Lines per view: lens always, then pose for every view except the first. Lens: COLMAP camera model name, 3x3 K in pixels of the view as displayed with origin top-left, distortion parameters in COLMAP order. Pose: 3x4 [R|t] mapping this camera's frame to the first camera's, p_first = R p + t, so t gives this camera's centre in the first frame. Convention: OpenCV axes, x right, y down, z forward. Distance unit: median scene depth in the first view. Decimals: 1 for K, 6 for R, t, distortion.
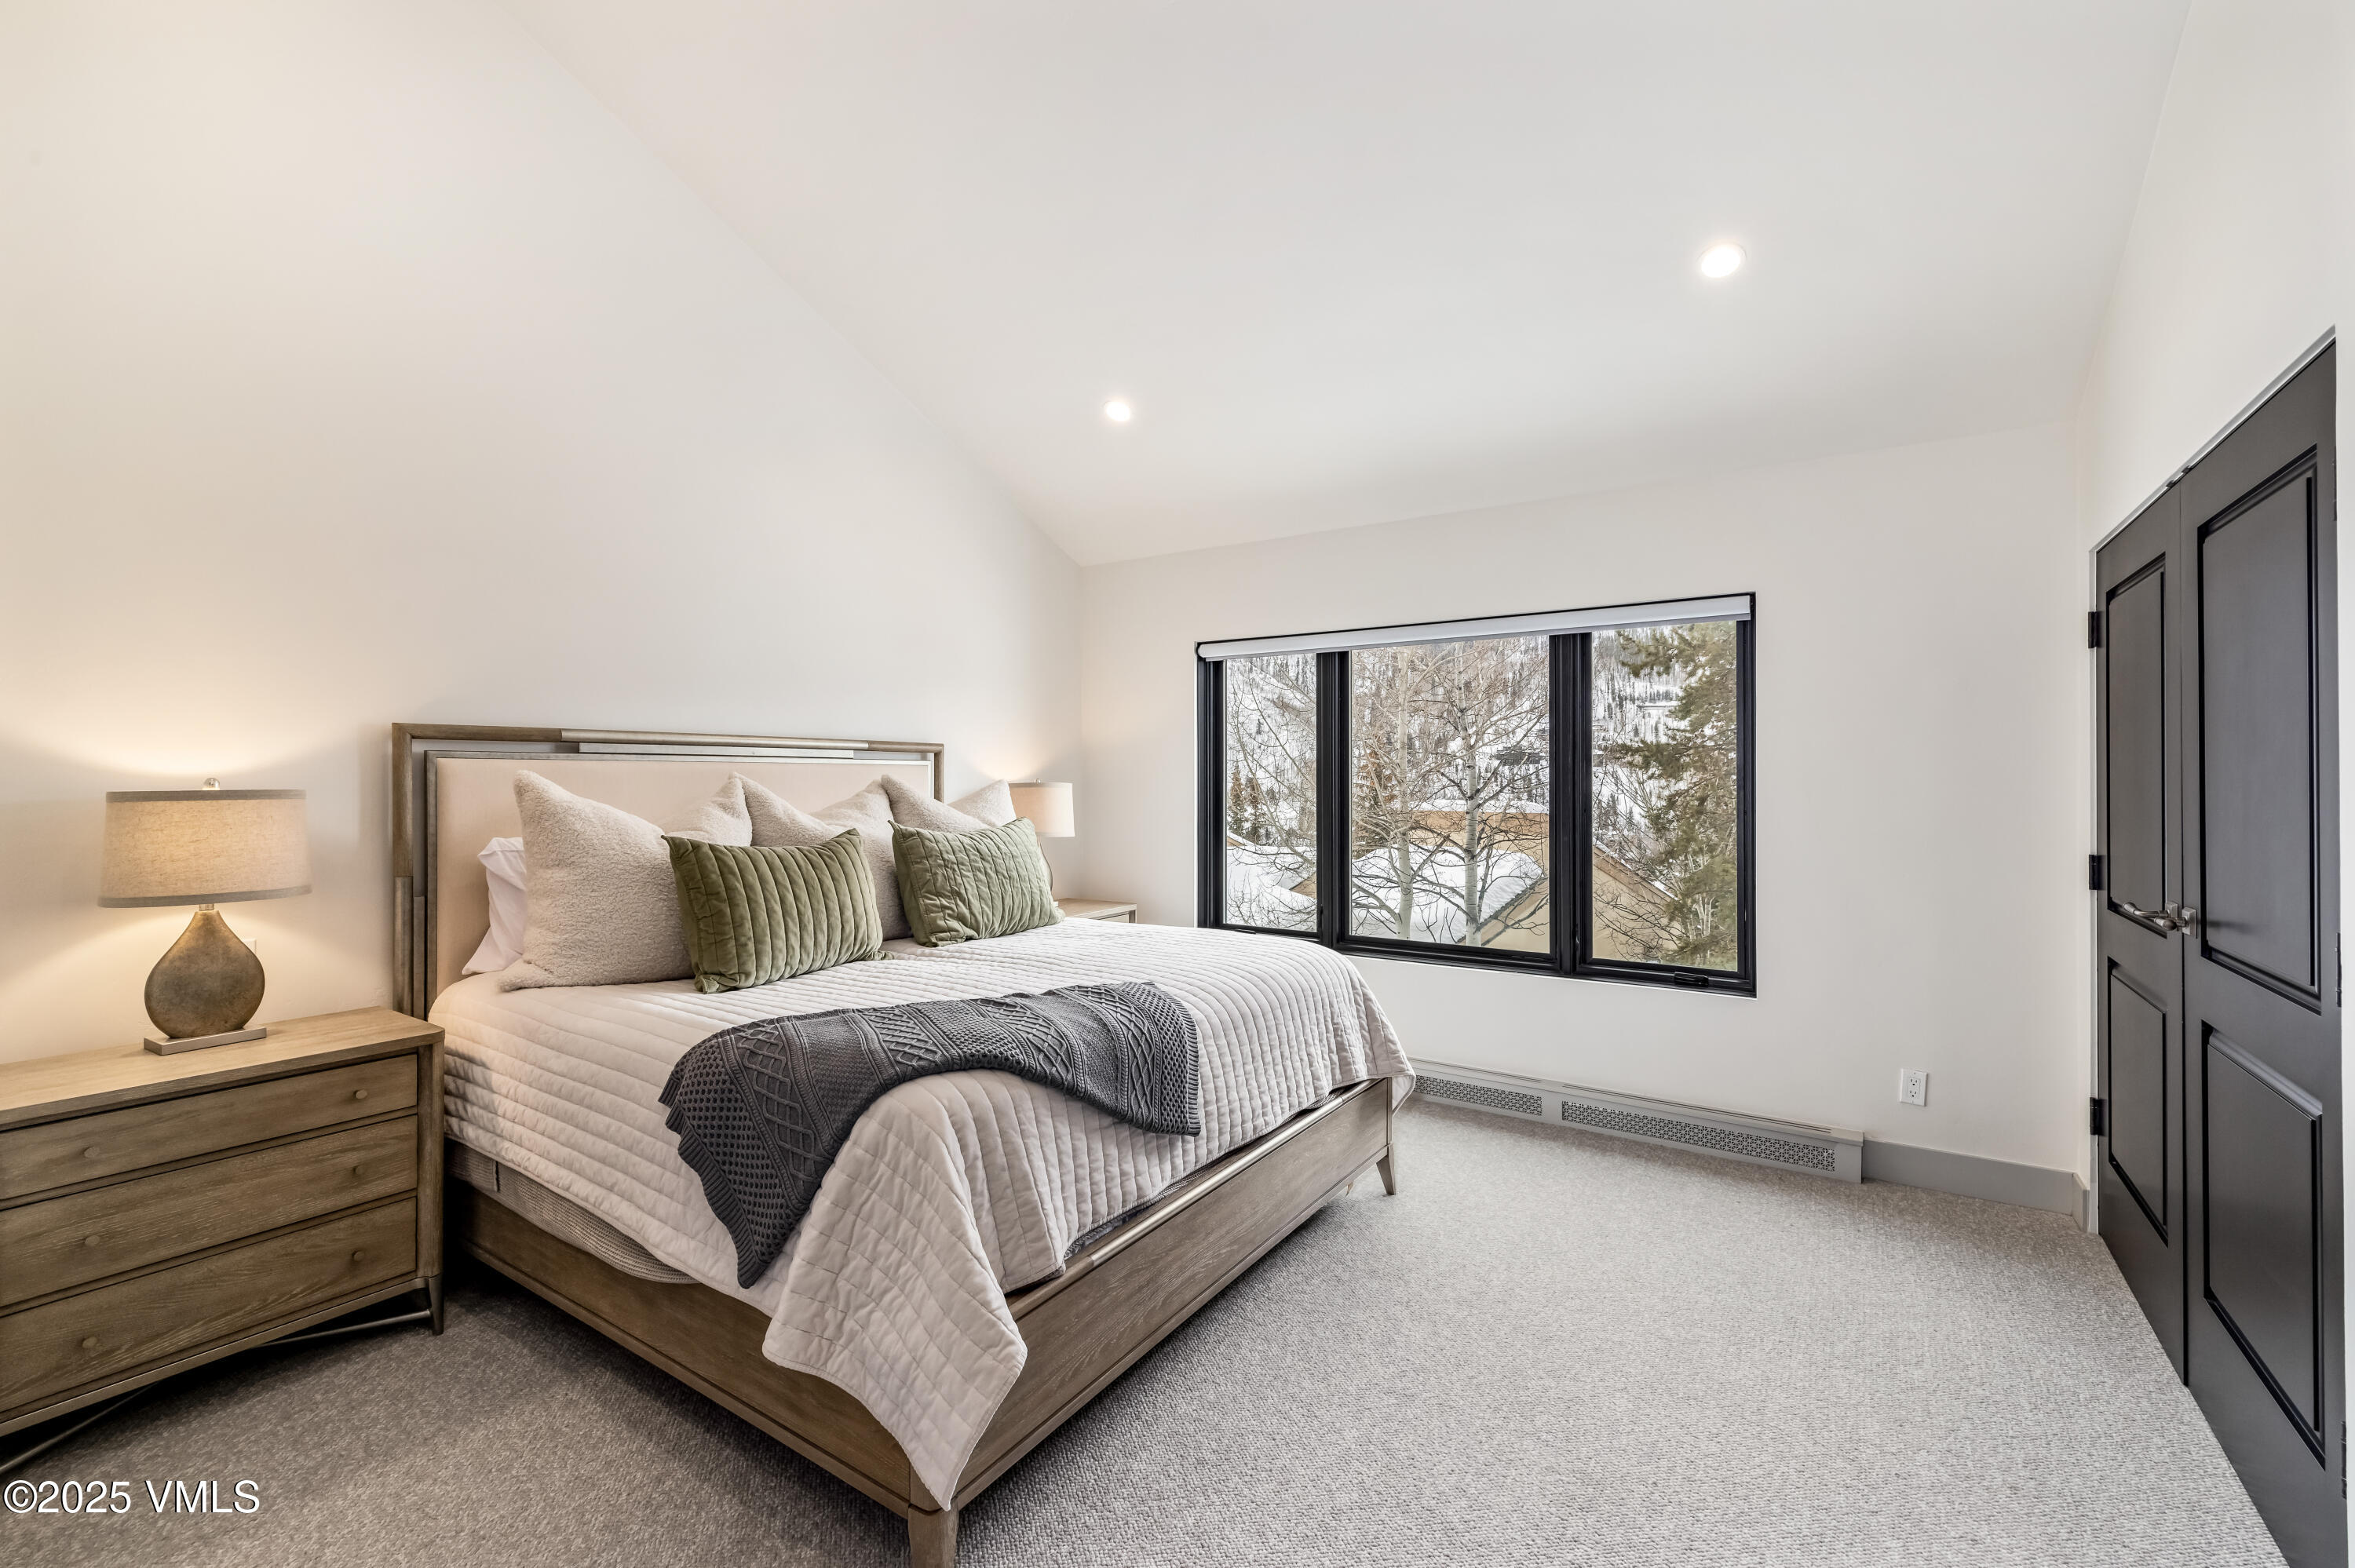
lens RADIAL K [[1008.4, 0, 1164.8], [0, 1008.4, 779.9], [0, 0, 1]] dist [0.002077, -0.000187]
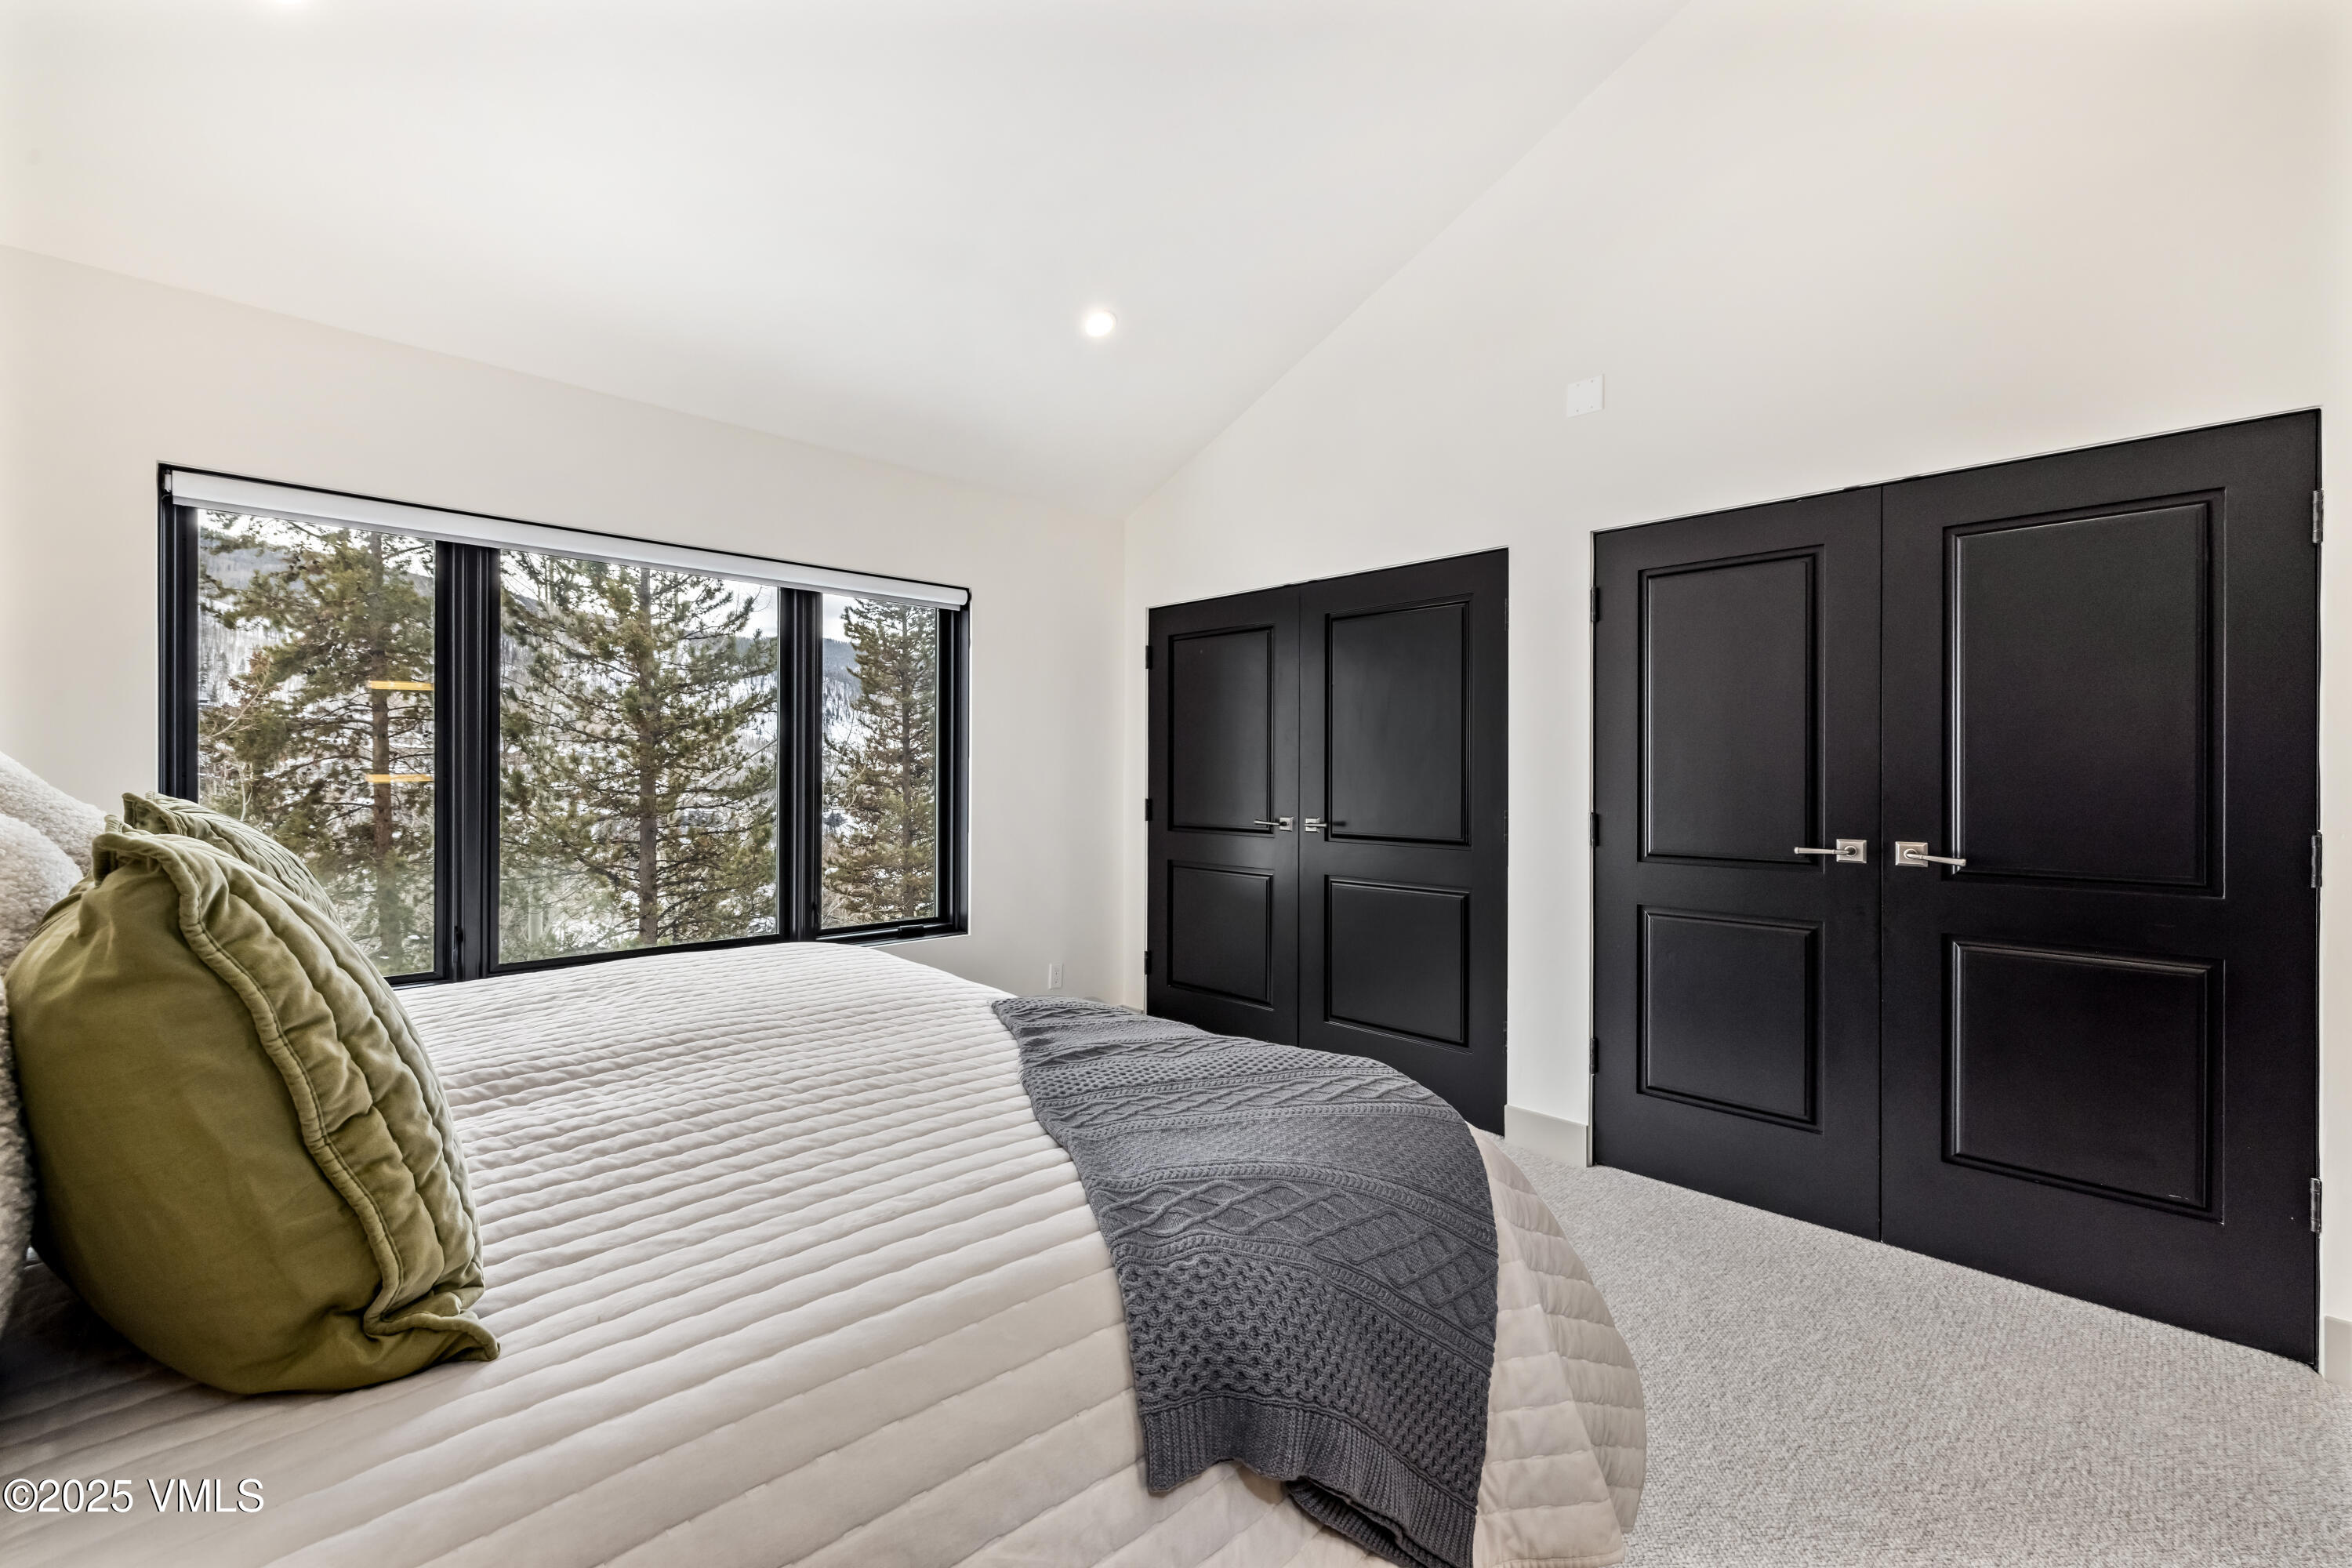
lens RADIAL K [[1007.3, 0, 1165.6], [0, 1007.3, 779.9], [0, 0, 1]] dist [0.002077, -0.000187]
pose [[0.212856, -0.001752, 0.977082, -0.491121], [-0.004727, 0.999985, 0.002823, 0.031619], [-0.977072, -0.005219, 0.212844, 0.503100]]
